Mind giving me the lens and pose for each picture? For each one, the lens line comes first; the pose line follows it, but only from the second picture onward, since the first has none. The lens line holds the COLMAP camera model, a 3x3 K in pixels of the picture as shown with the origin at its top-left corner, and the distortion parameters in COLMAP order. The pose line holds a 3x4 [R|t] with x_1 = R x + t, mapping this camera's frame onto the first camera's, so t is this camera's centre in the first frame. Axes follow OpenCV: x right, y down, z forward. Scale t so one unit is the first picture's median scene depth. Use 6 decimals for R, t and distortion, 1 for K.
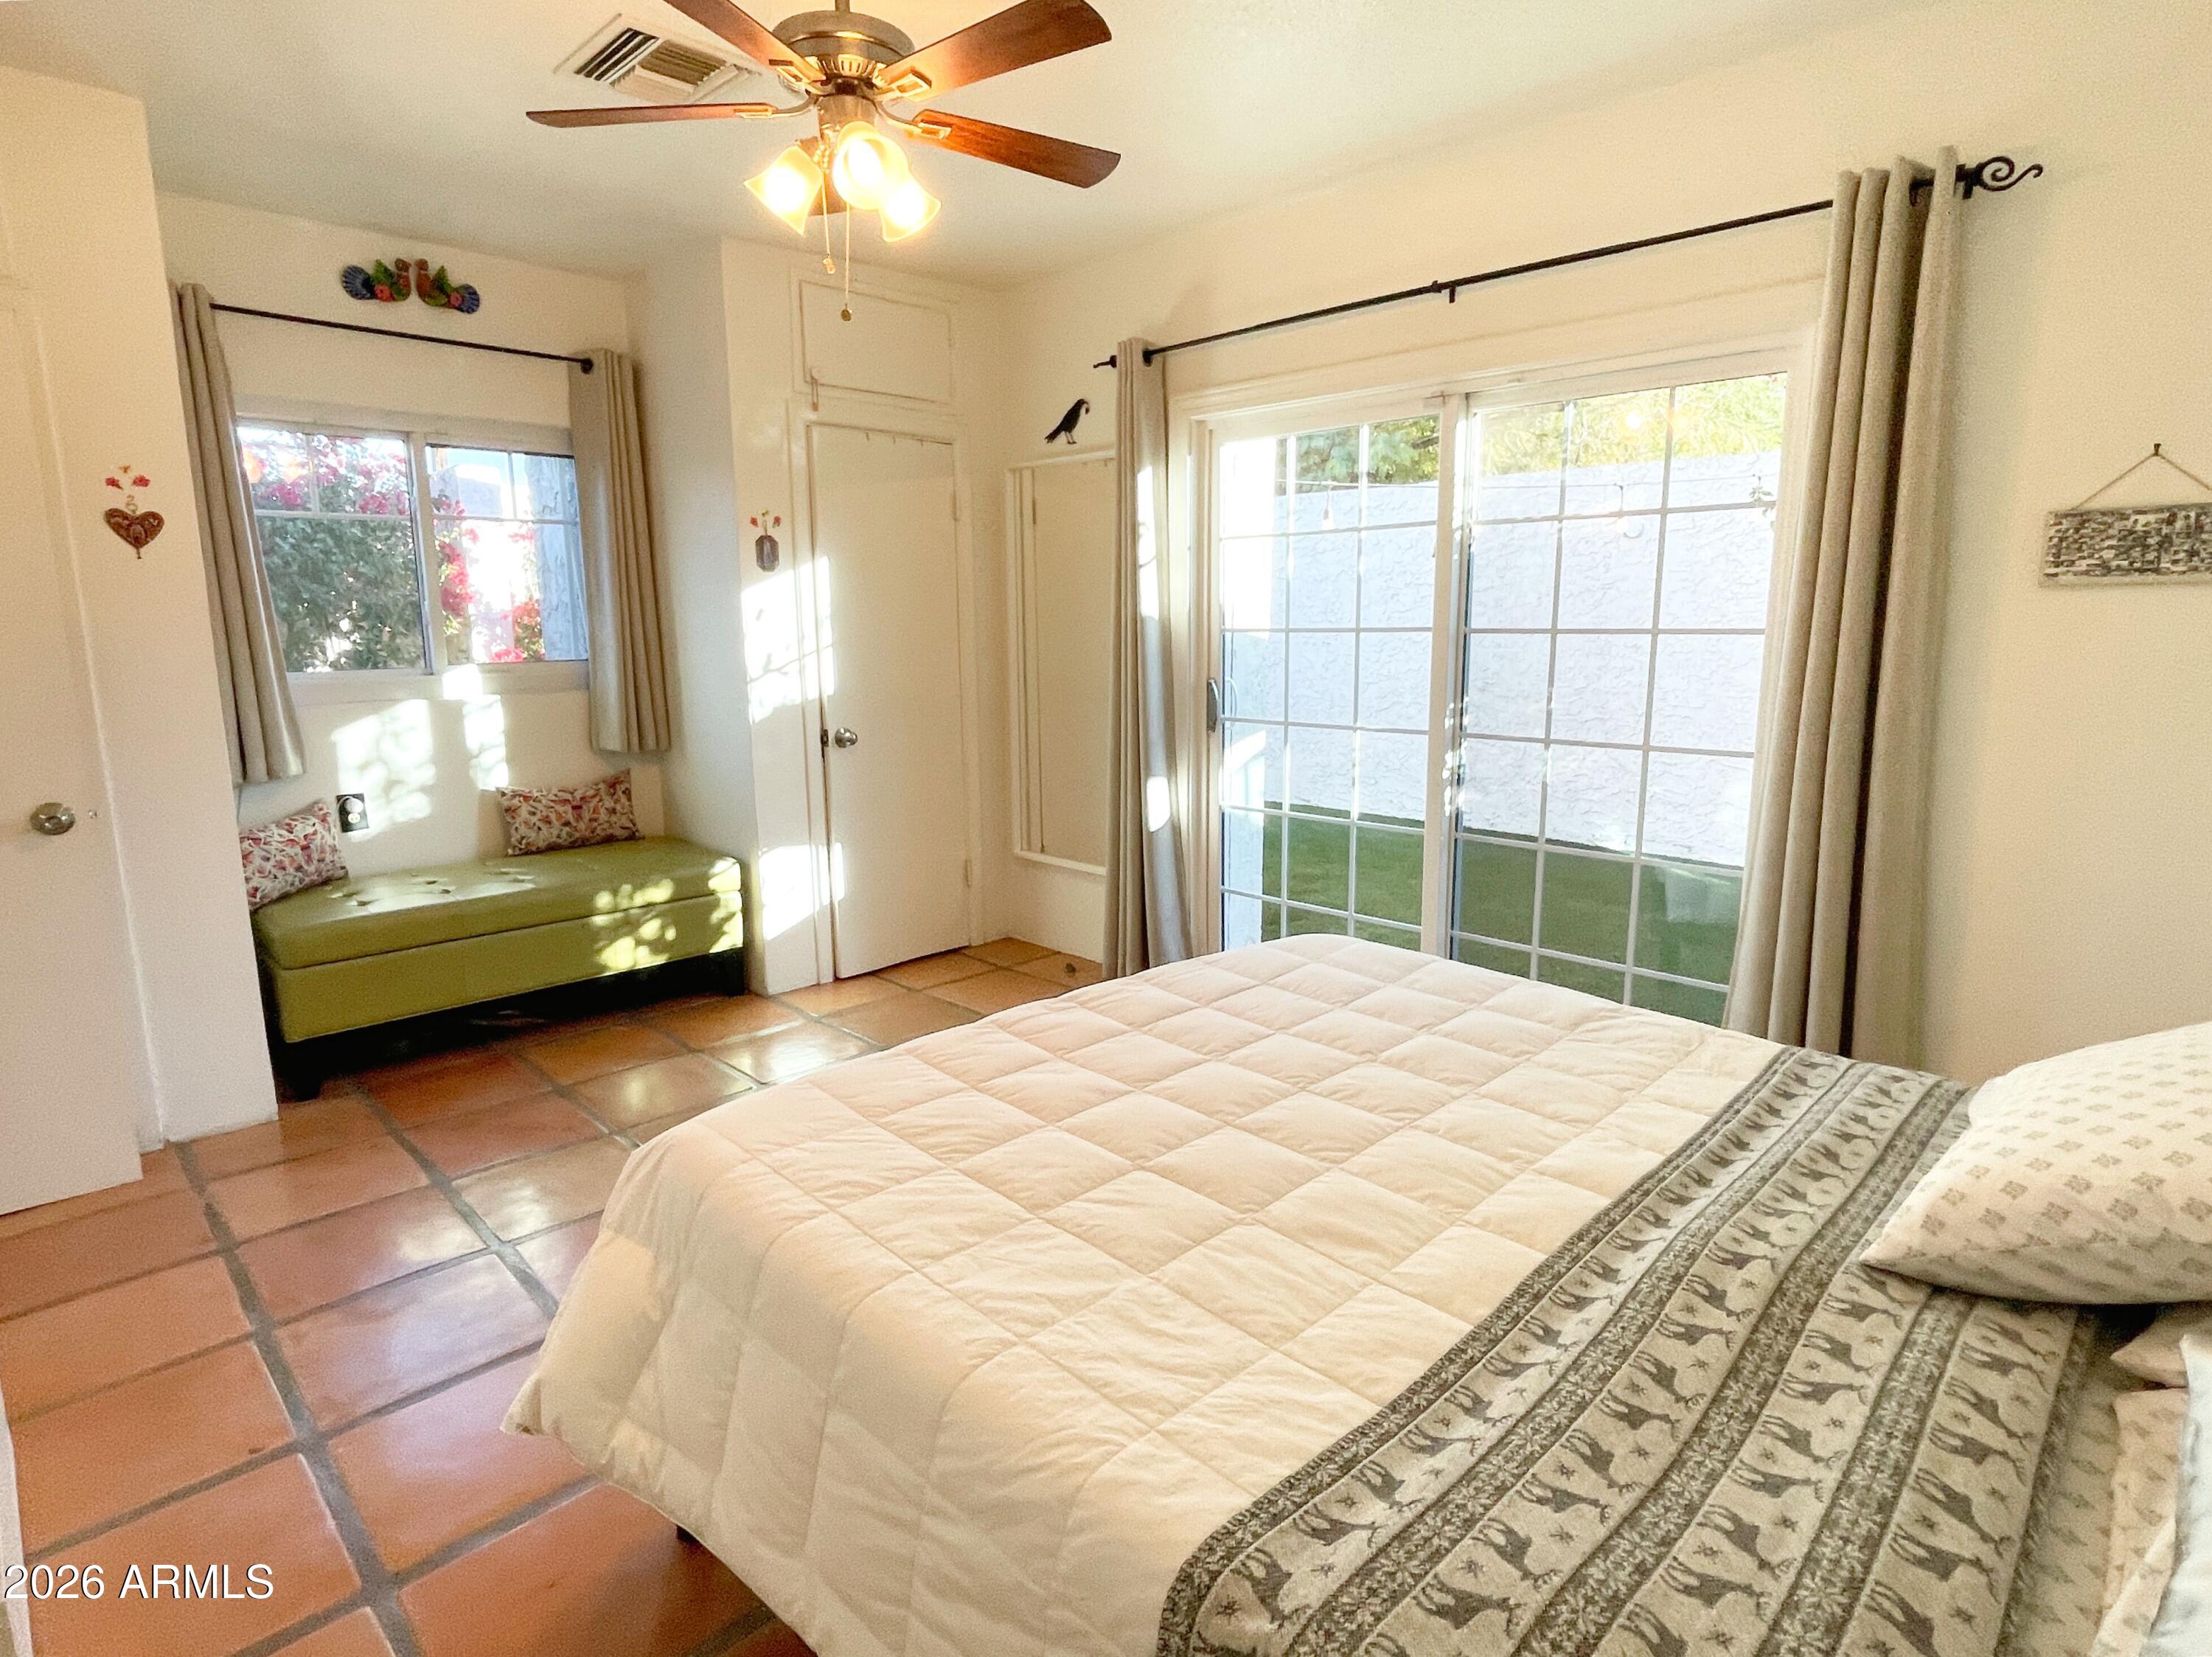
lens RADIAL K [[1156.9, 0, 1106.0], [0, 1156.9, 828.5], [0, 0, 1]] dist [-0.007925, 0.000156]
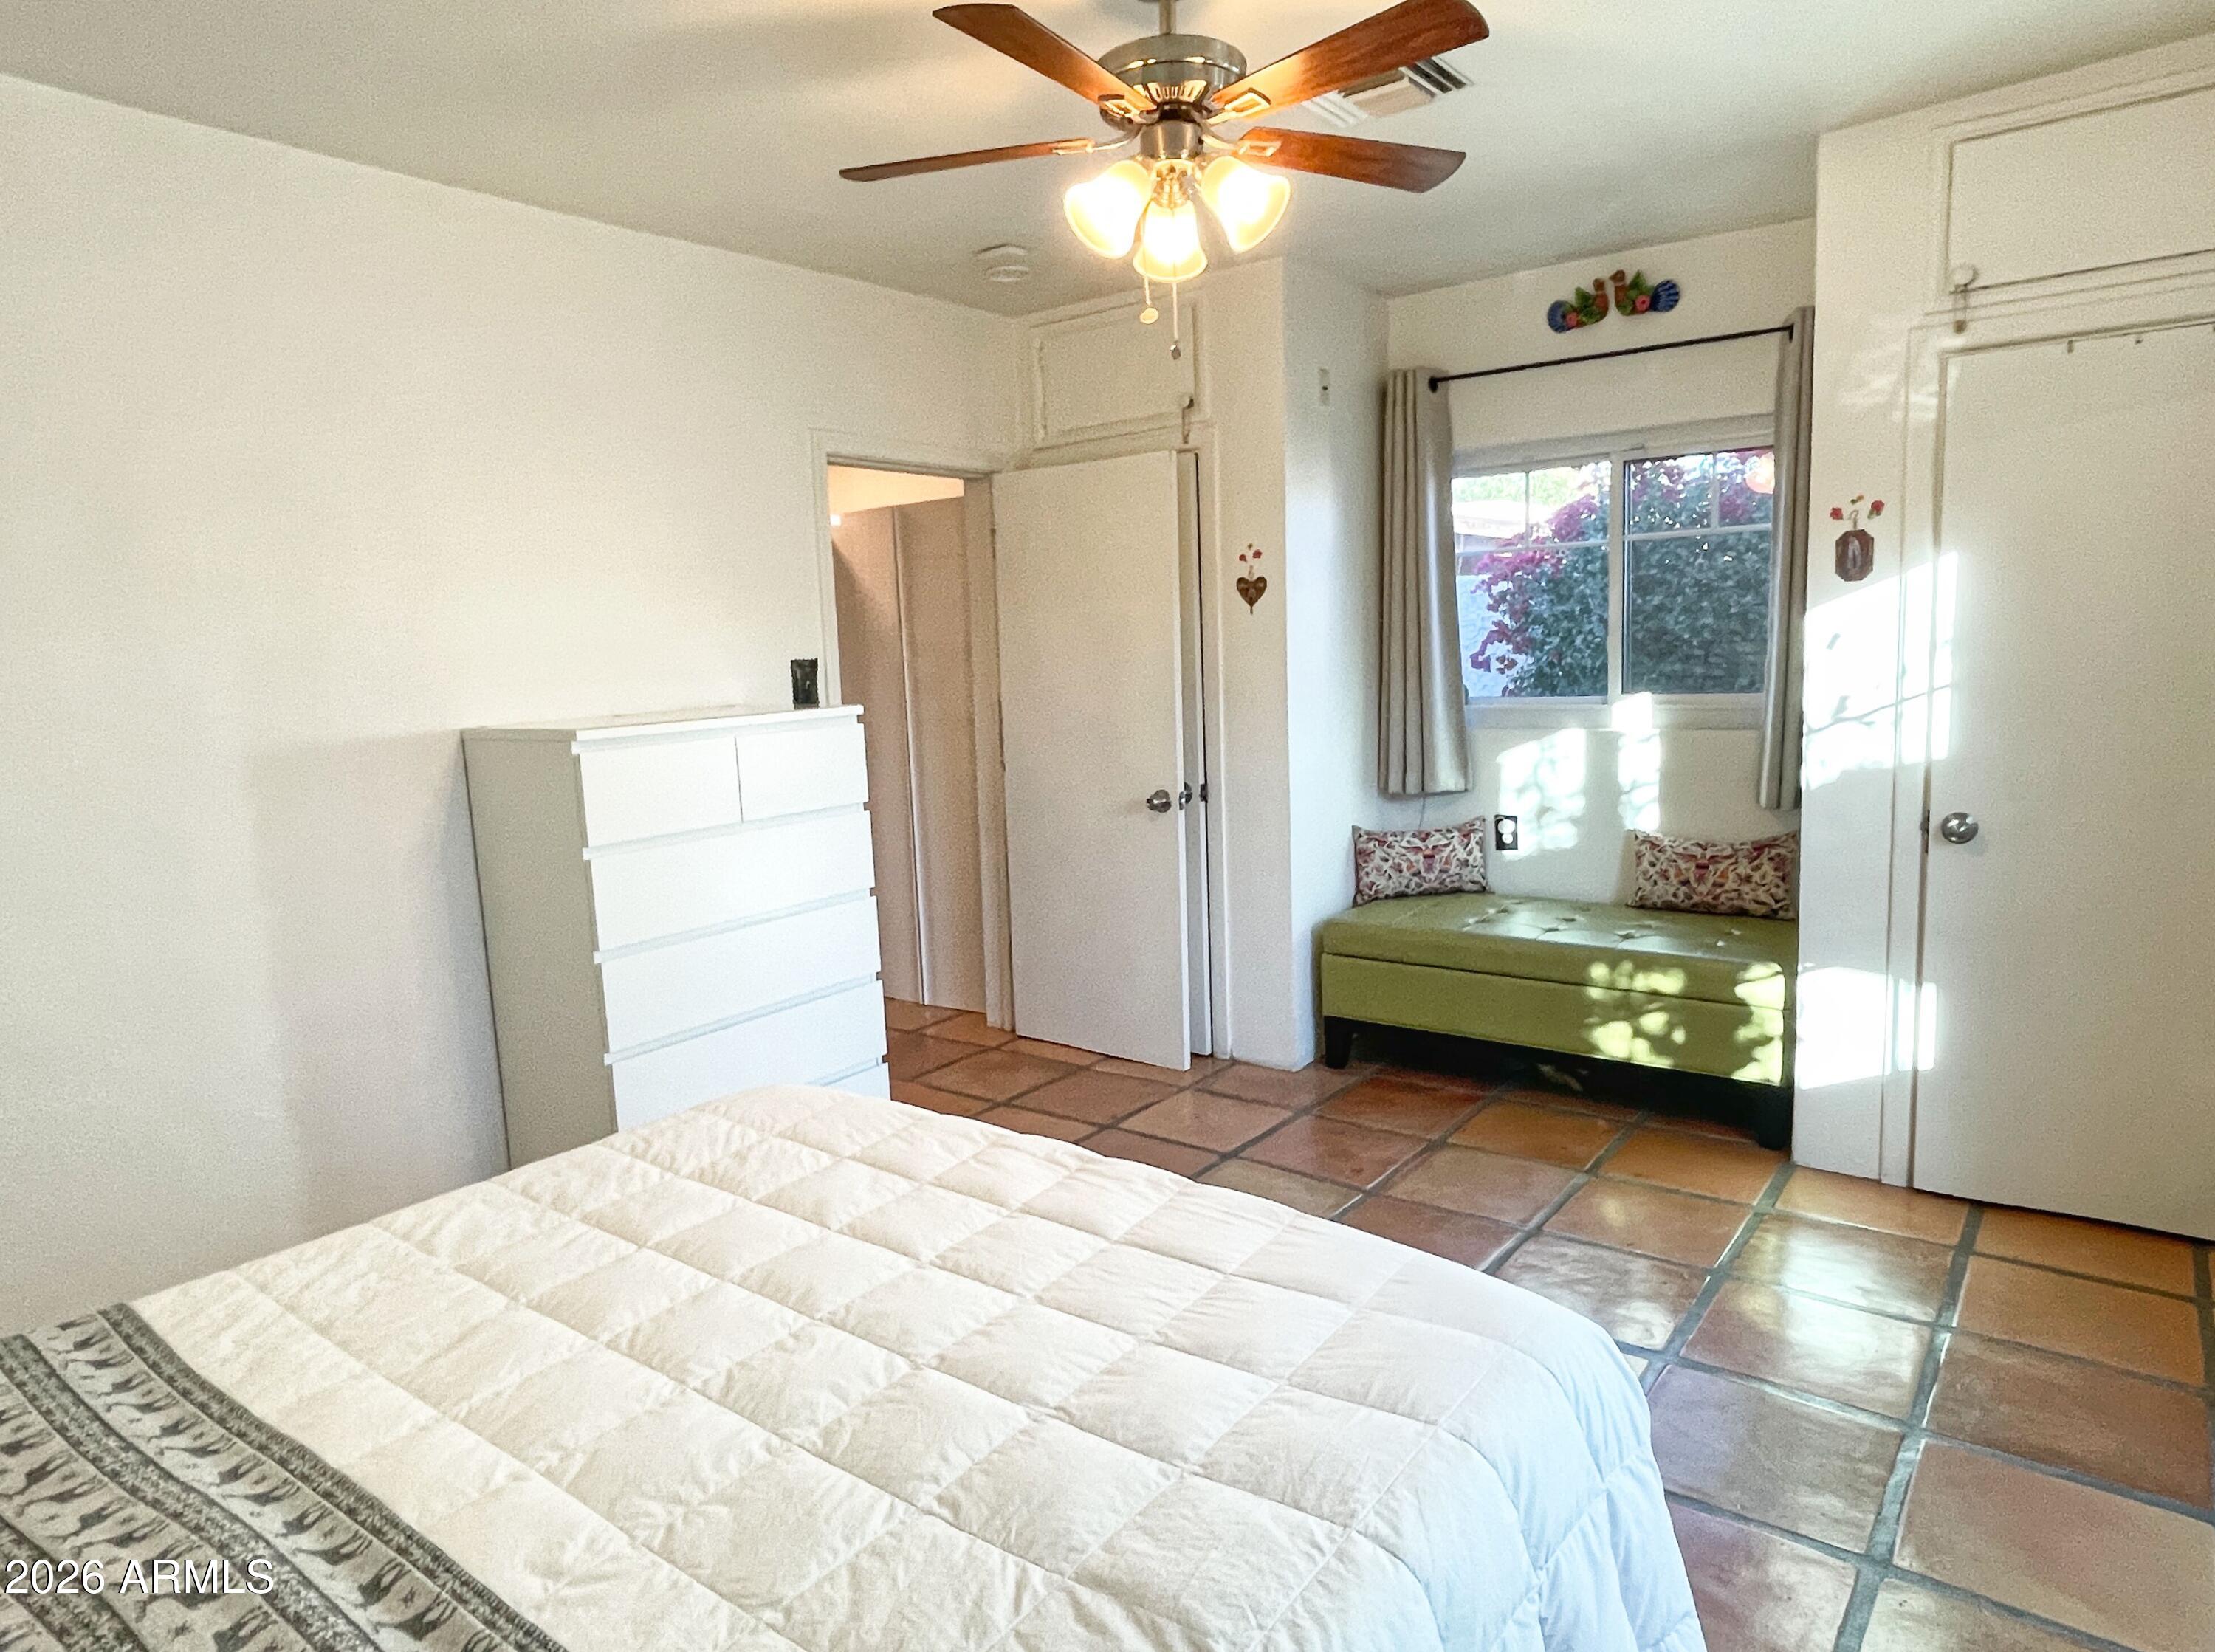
lens RADIAL K [[1334.3, 0, 1109.4], [0, 1334.3, 820.1], [0, 0, 1]] dist [0.000290, -0.000181]
pose [[0.149093, 0.131644, -0.980021, 0.462004], [-0.140334, 0.983883, 0.110814, -0.105860], [0.978814, 0.121009, 0.165164, 0.439973]]
